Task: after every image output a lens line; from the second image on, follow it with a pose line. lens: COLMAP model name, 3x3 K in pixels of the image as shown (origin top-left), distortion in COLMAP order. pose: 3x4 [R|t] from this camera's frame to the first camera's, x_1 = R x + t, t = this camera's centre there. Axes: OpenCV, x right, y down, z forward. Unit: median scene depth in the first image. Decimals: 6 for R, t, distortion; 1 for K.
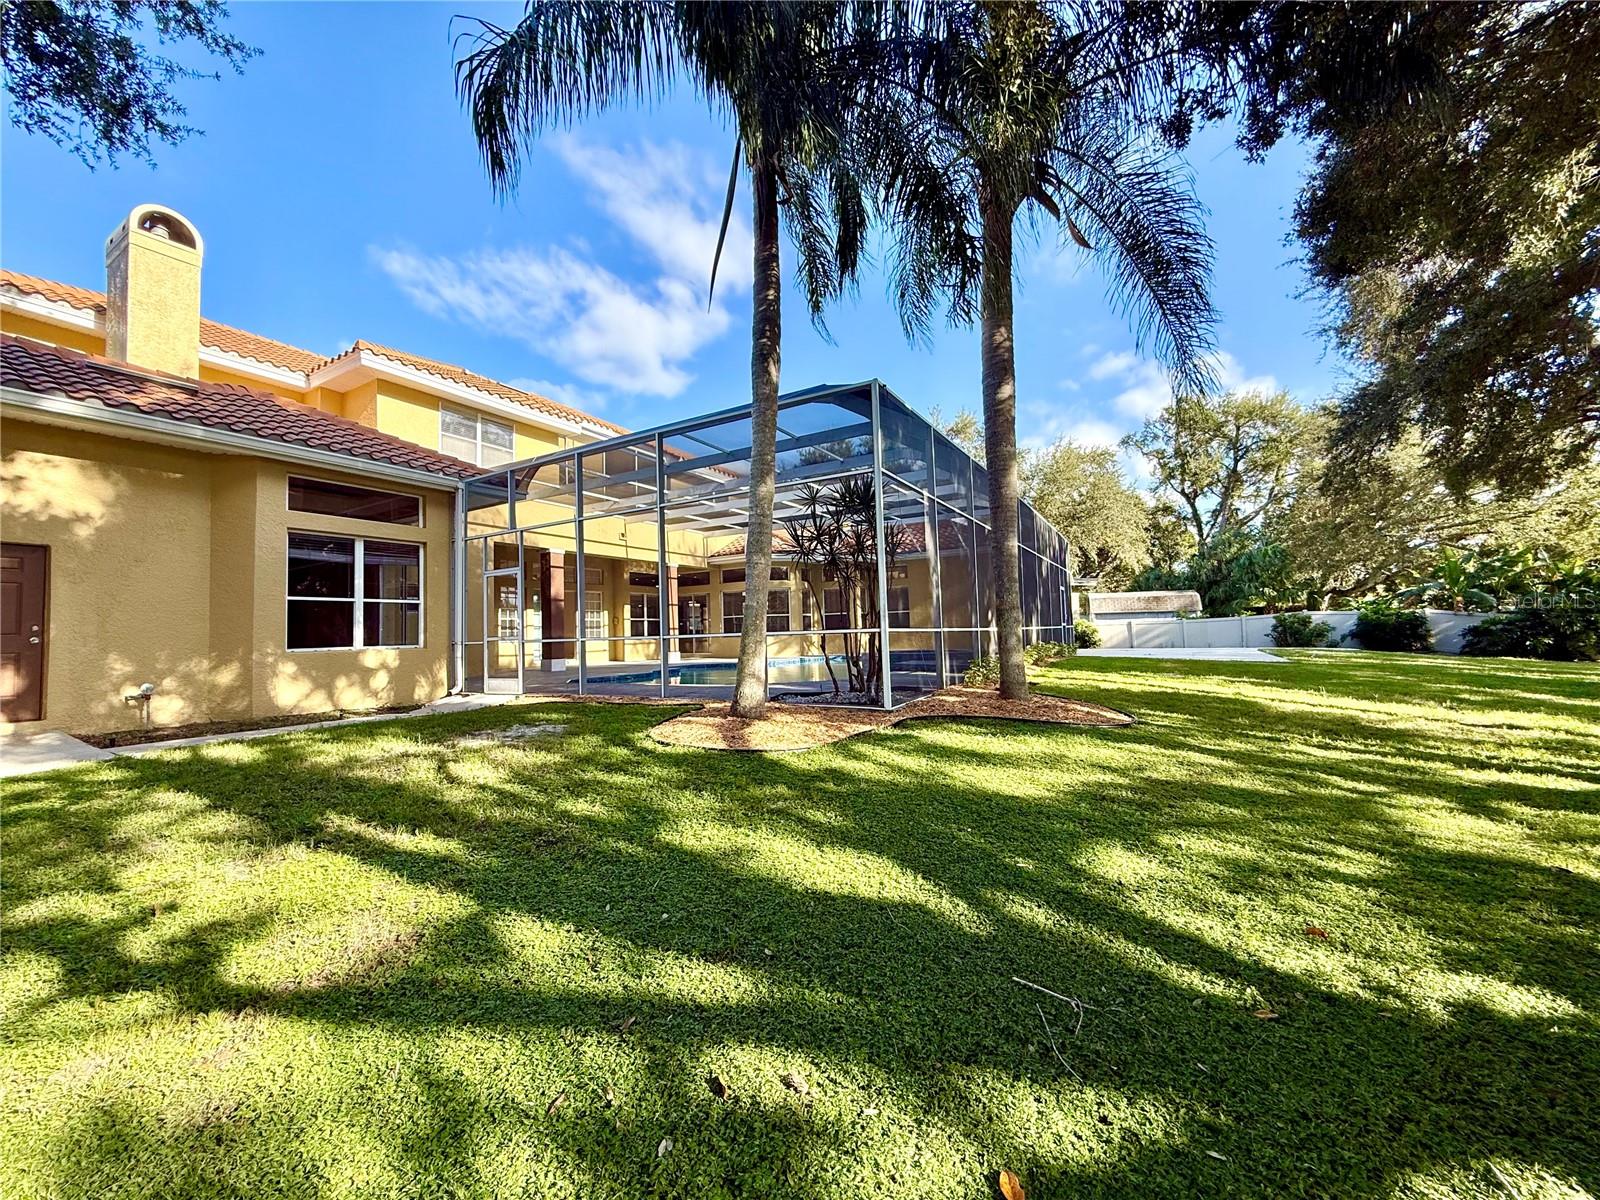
lens RADIAL K [[639.4, 0, 791.9], [0, 639.4, 599.2], [0, 0, 1]] dist [-0.000447, 0.000539]
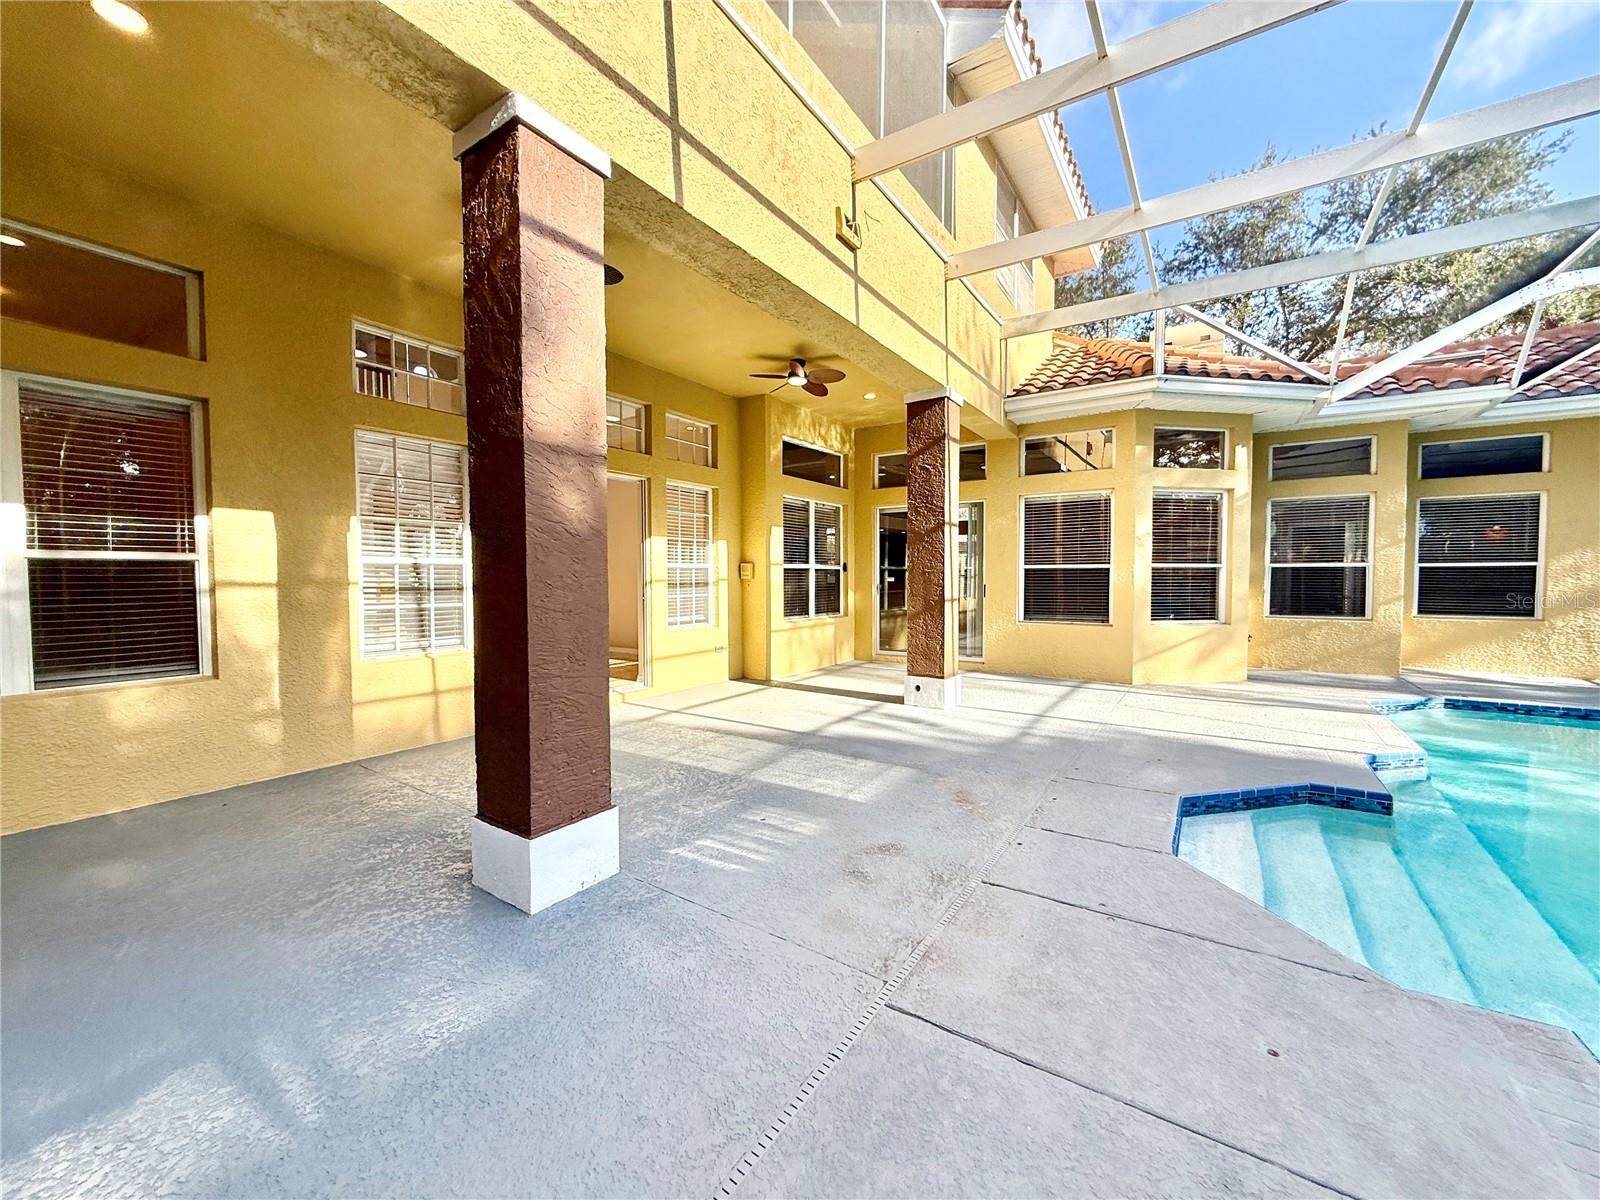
lens RADIAL K [[639.4, 0, 791.9], [0, 639.4, 599.2], [0, 0, 1]] dist [-0.000447, 0.000539]
pose [[0.997121, 0.033669, -0.067939, -0.526209], [-0.027537, 0.995628, 0.089253, 0.042434], [0.070647, -0.087125, 0.993689, 1.490012]]
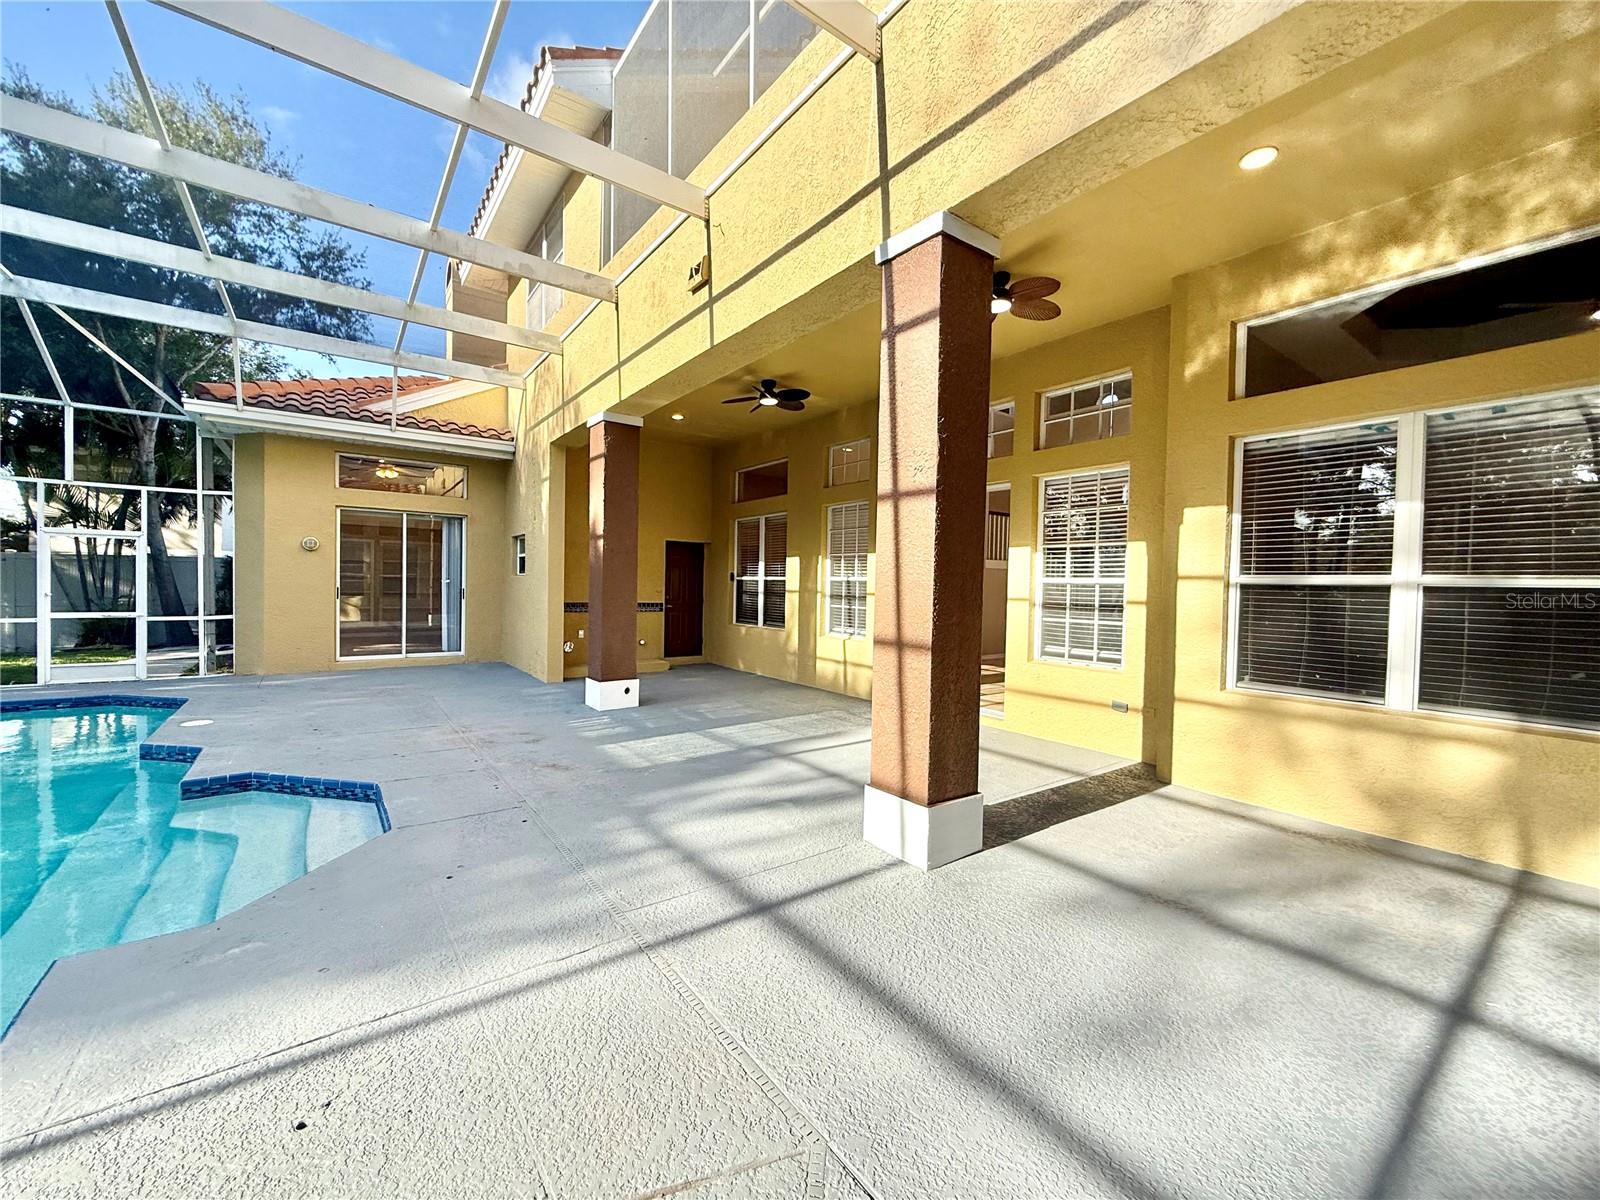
lens RADIAL K [[639.4, 0, 791.9], [0, 639.4, 599.2], [0, 0, 1]] dist [-0.000447, 0.000539]
pose [[-0.407345, 0.043109, -0.912256, -0.056391], [0.038170, 0.998816, 0.030155, 0.064465], [0.912476, -0.022537, -0.408509, 2.283847]]
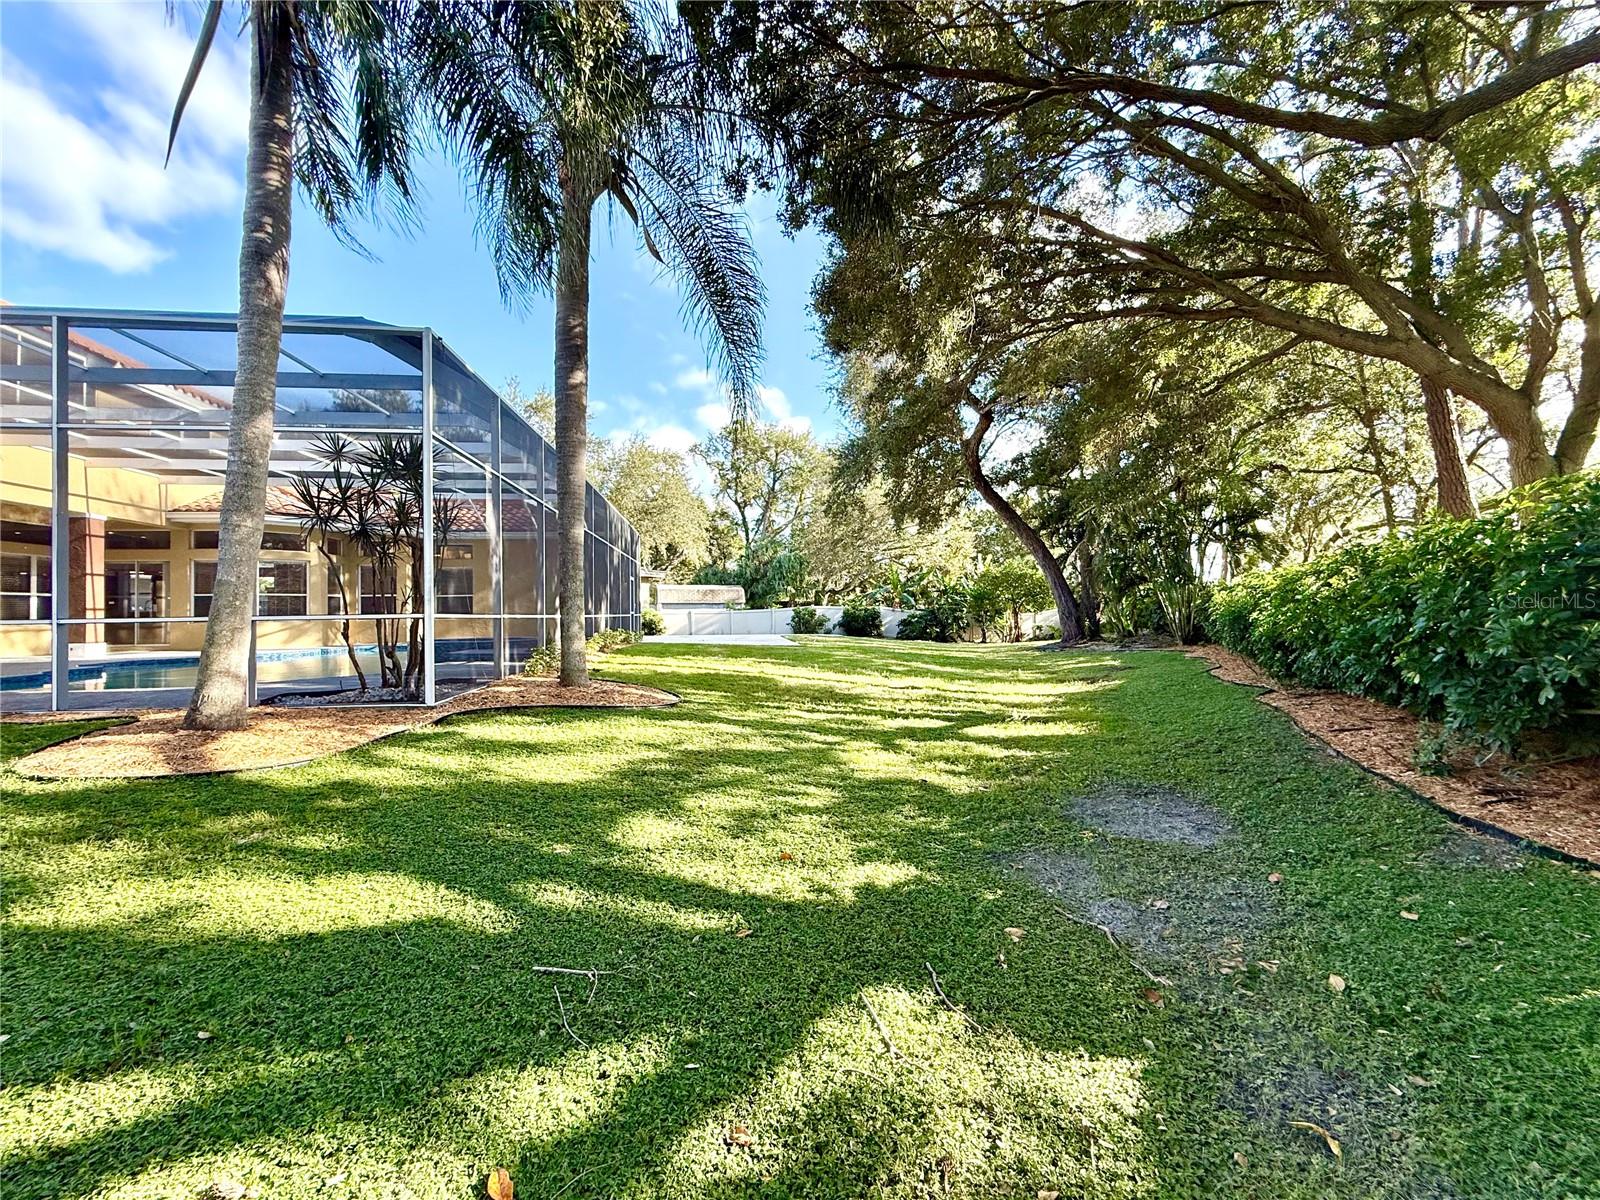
lens RADIAL K [[636.0, 0, 798.9], [0, 636.0, 601.5], [0, 0, 1]] dist [0.001617, 0.000102]
pose [[0.801195, 0.027967, 0.597749, 0.029988], [-0.041955, 0.999074, 0.009490, -0.001356], [-0.596931, -0.032682, 0.801627, -0.009017]]
